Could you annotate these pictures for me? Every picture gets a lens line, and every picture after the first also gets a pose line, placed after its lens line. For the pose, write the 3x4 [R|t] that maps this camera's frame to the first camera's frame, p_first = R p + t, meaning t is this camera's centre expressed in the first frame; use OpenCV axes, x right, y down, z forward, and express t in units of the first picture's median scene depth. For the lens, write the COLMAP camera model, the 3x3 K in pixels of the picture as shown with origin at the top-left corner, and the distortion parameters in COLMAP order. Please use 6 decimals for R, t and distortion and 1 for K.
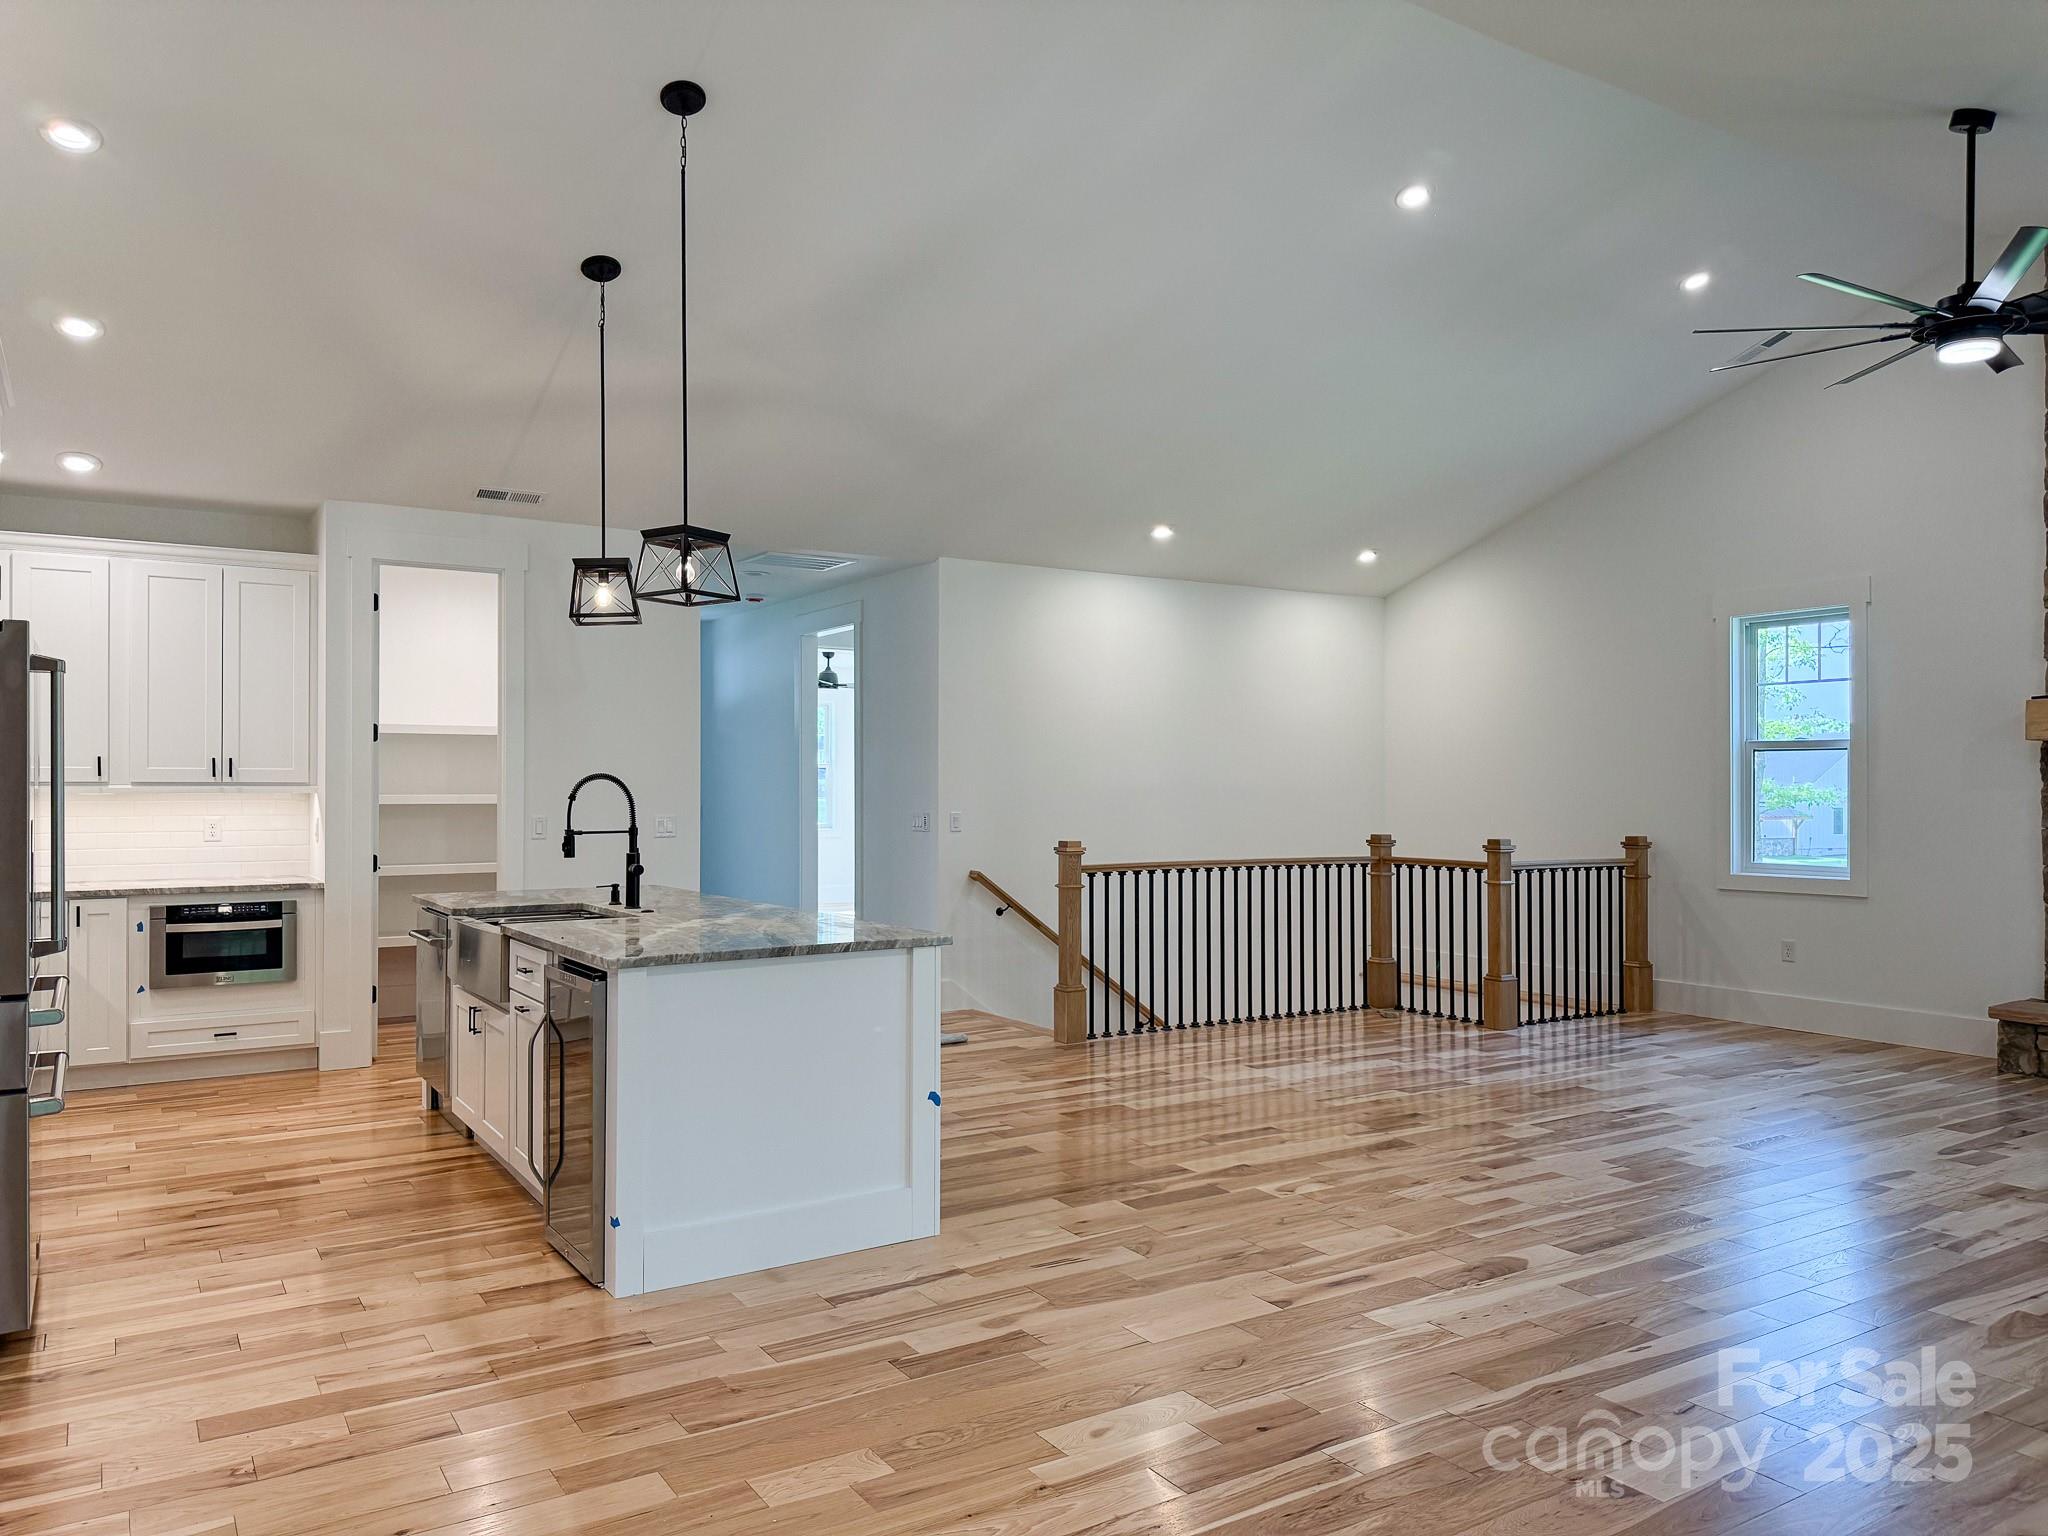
lens RADIAL K [[1450.0, 0, 1033.6], [0, 1450.0, 782.5], [0, 0, 1]] dist [0.055270, -0.082995]
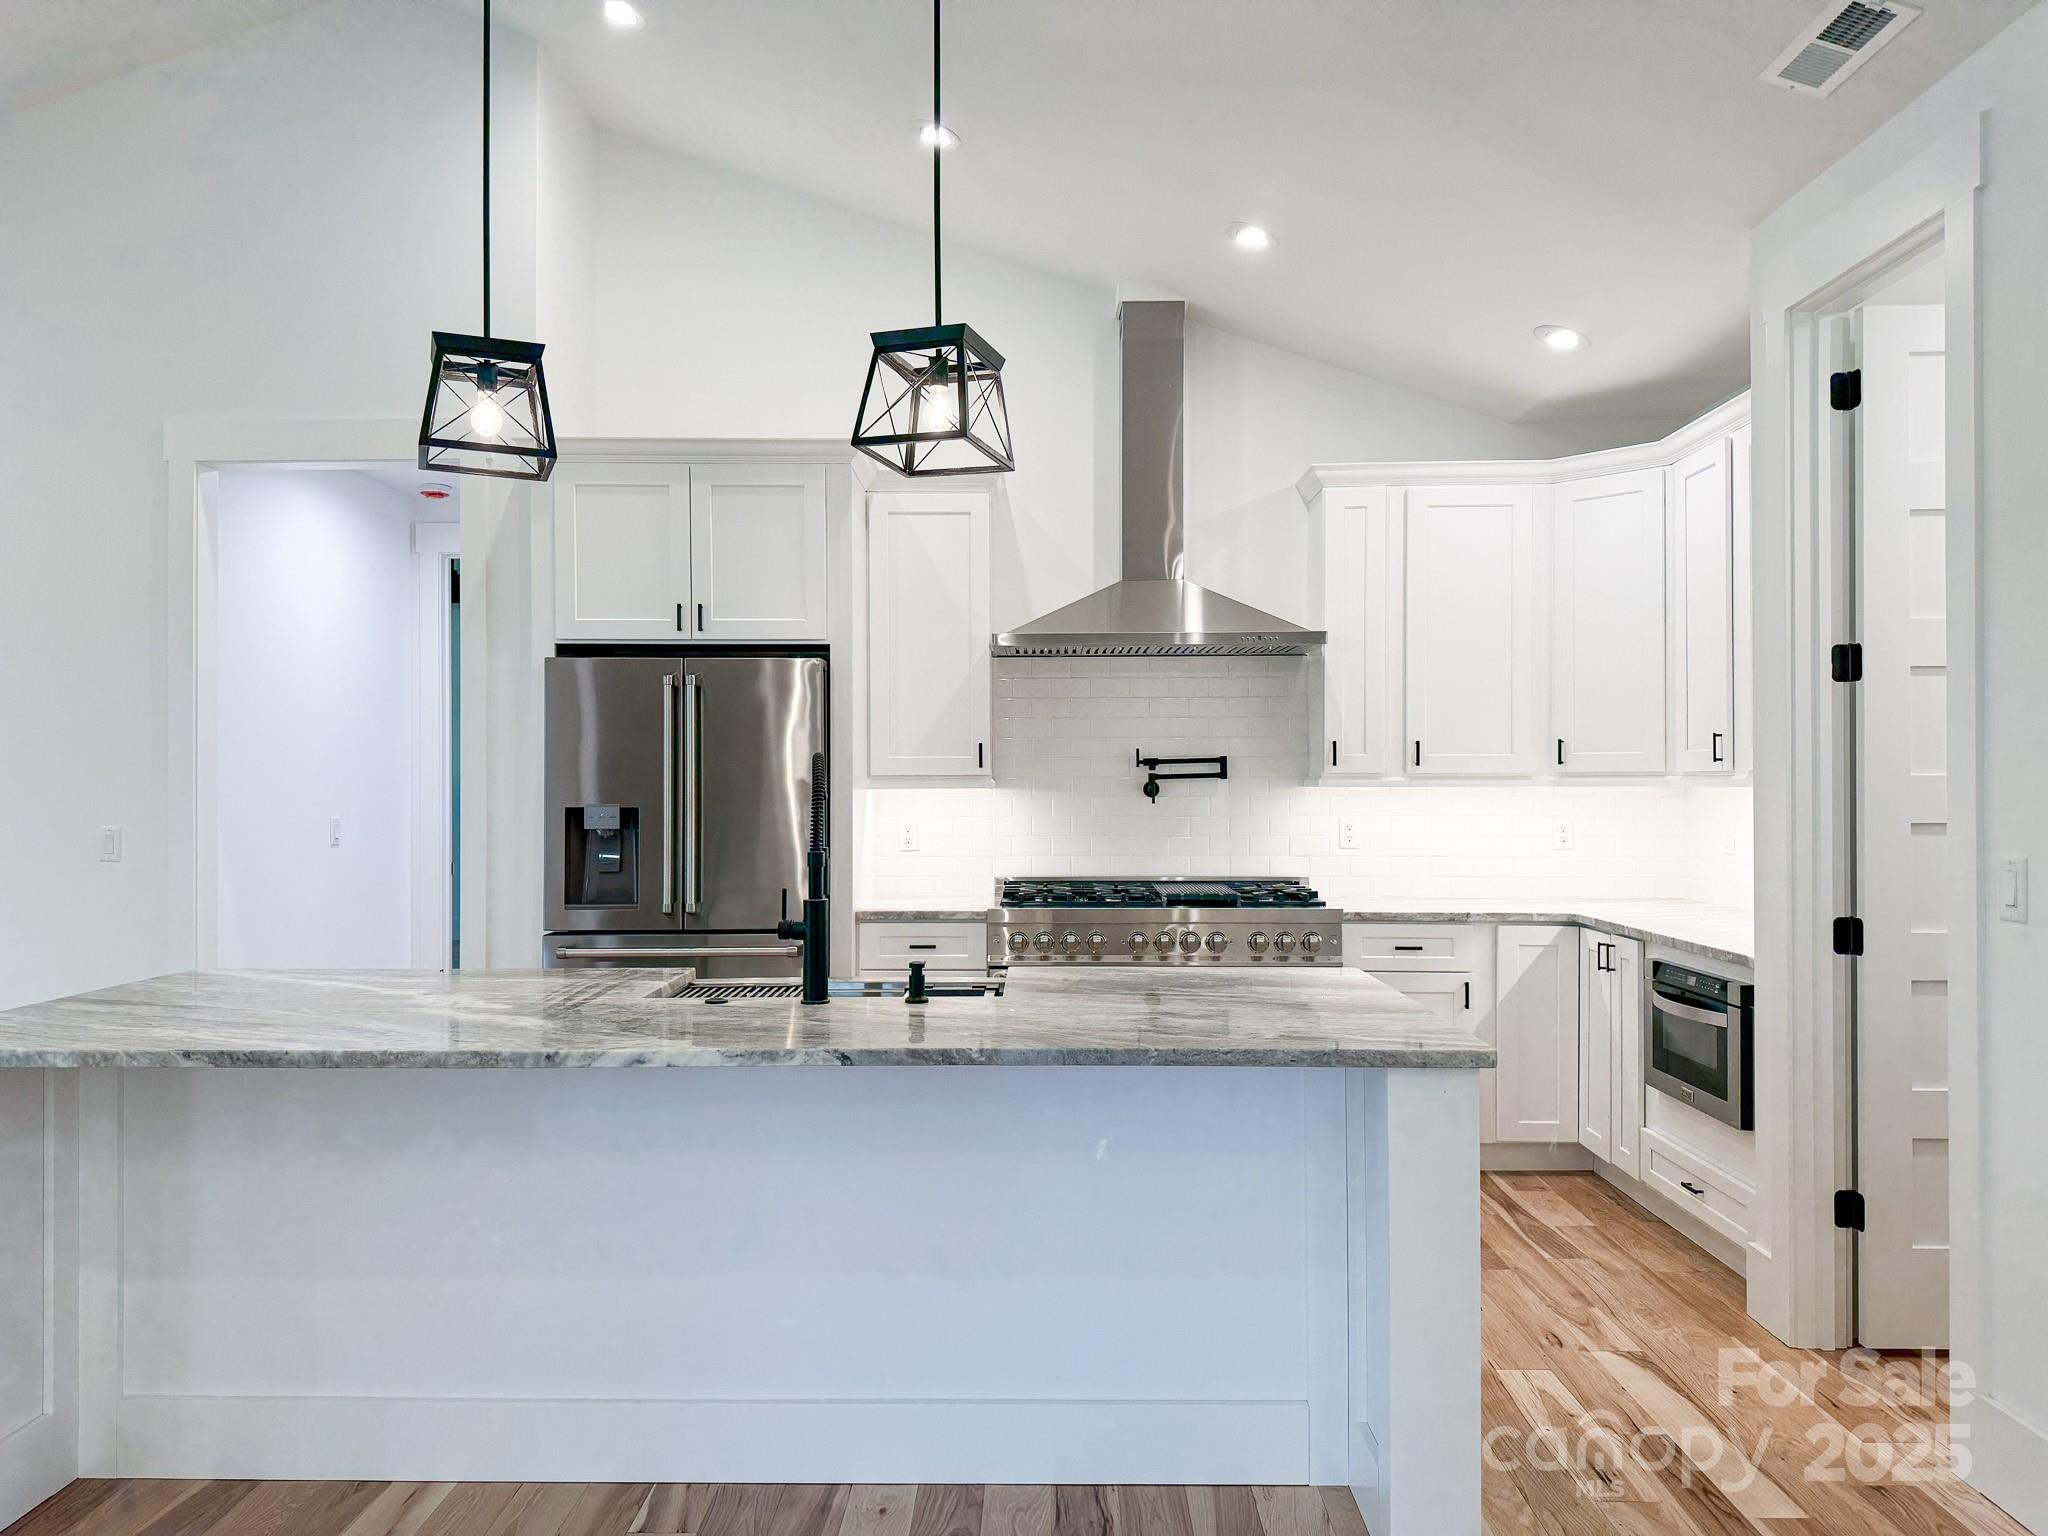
lens RADIAL K [[1450.0, 0, 1021.7], [0, 1450.0, 783.2], [0, 0, 1]] dist [0.055270, -0.082995]
pose [[-0.556010, 0.001575, -0.831174, 0.104524], [0.004458, 0.999989, -0.001088, 0.005233], [0.831164, -0.004310, -0.556011, 1.135494]]
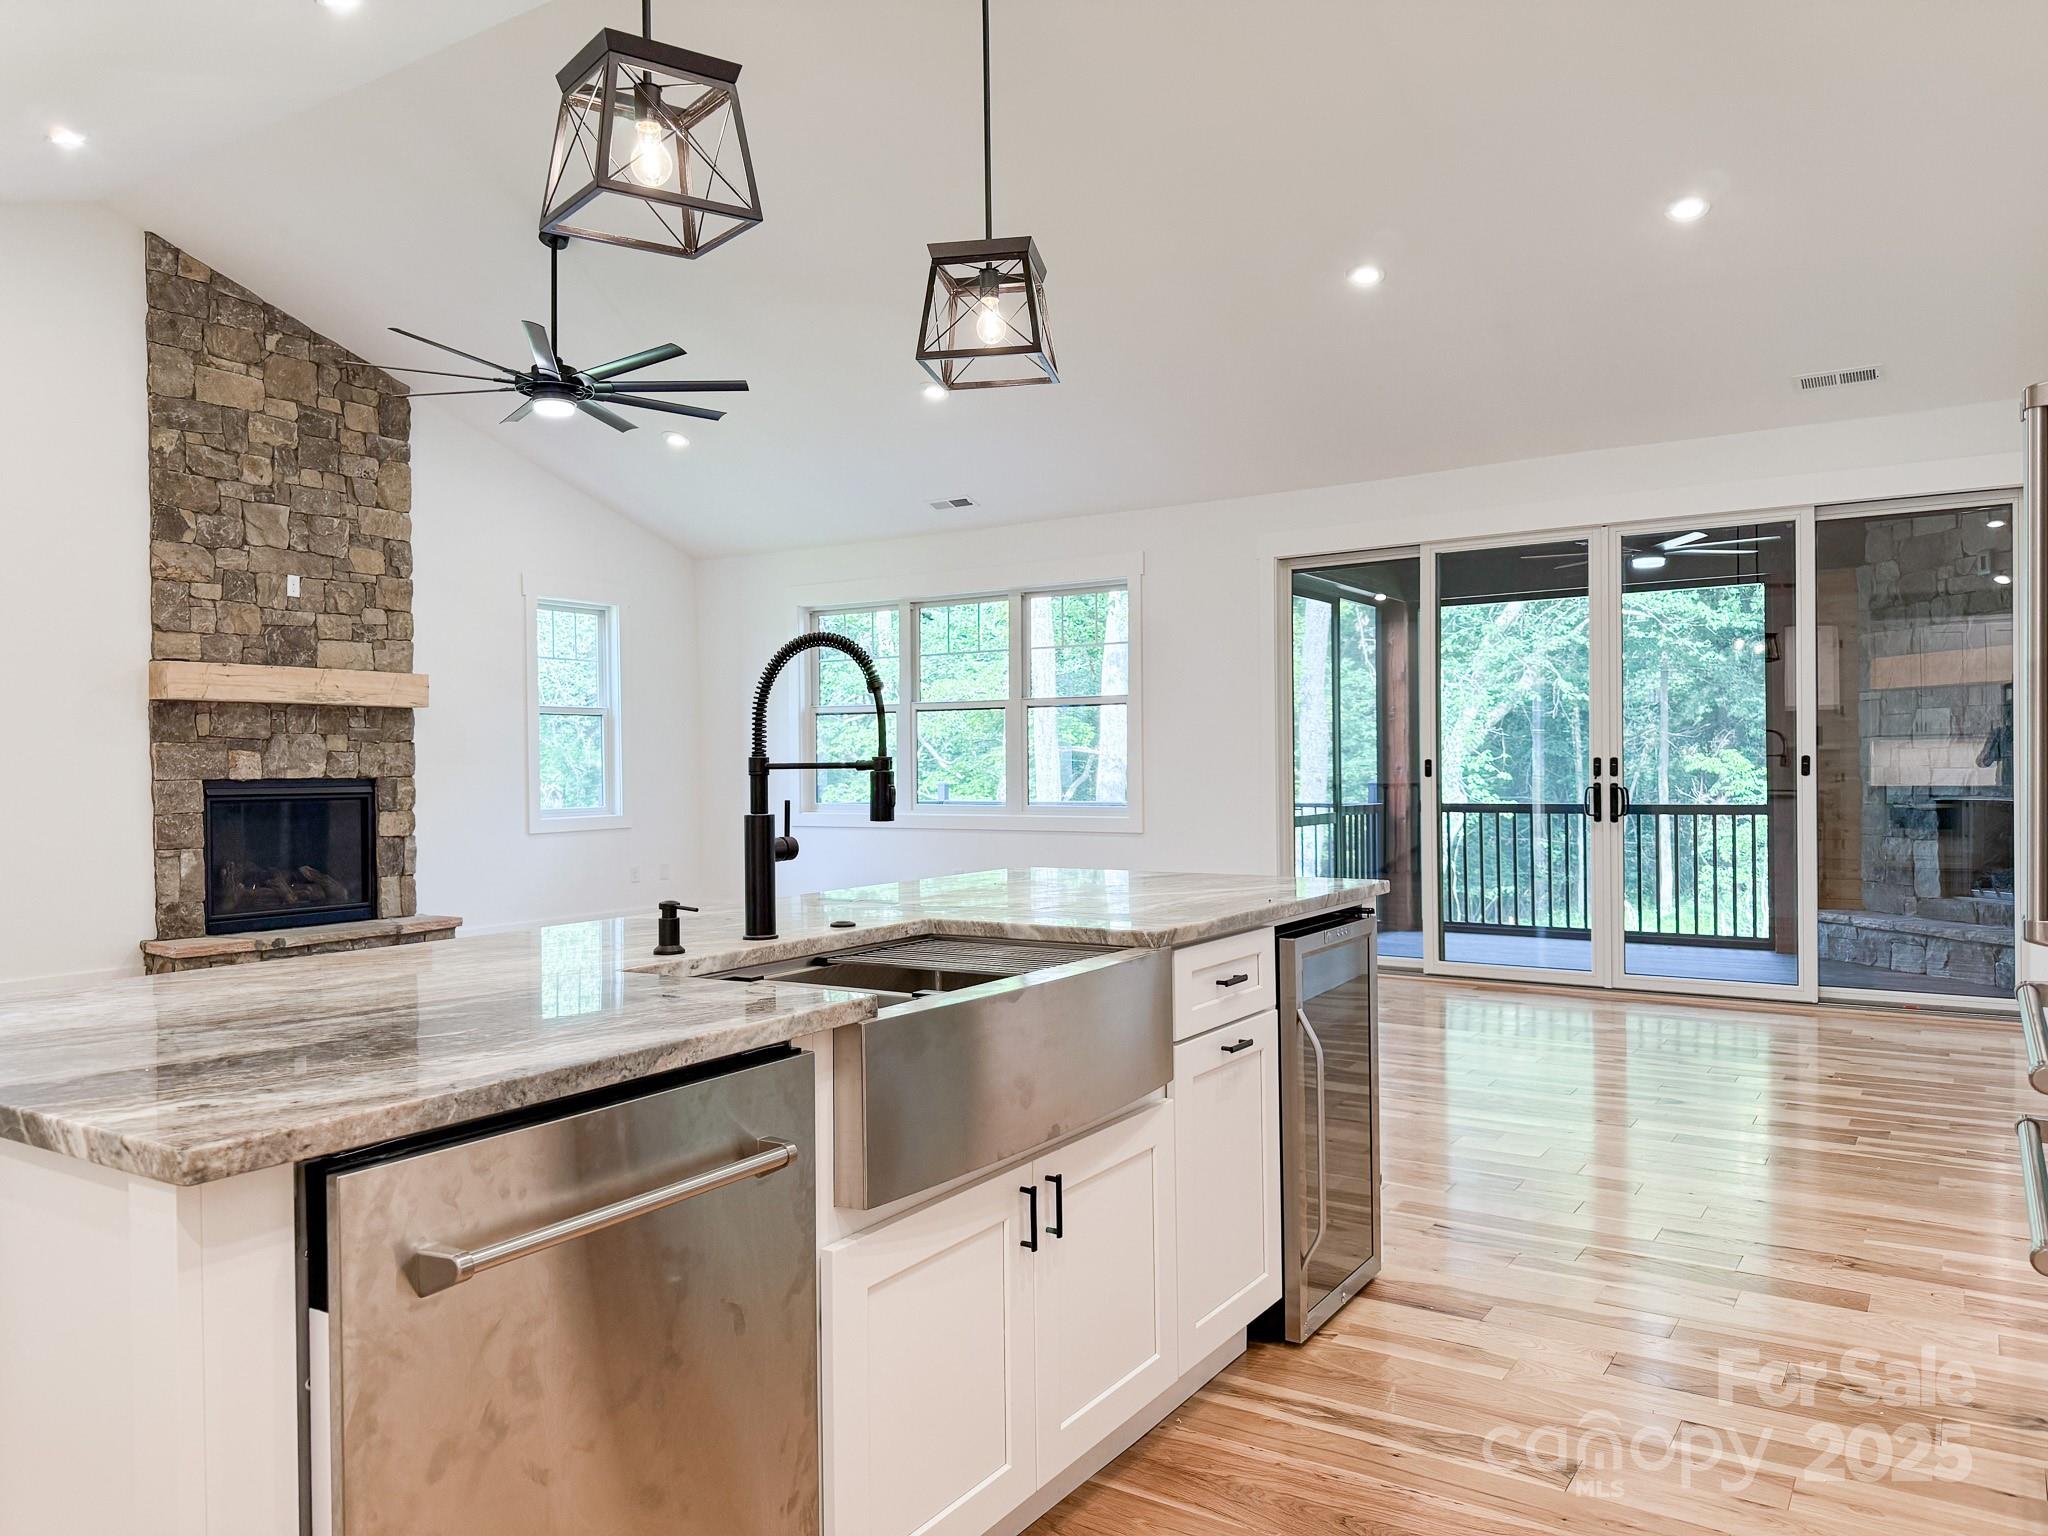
lens RADIAL K [[1450.0, 0, 991.0], [0, 1450.0, 750.2], [0, 0, 1]] dist [0.055270, -0.082995]
pose [[-0.400389, 0.012933, 0.916254, -0.588026], [0.011511, 0.999892, -0.009083, 0.026632], [-0.916273, 0.006910, -0.400495, 0.913746]]
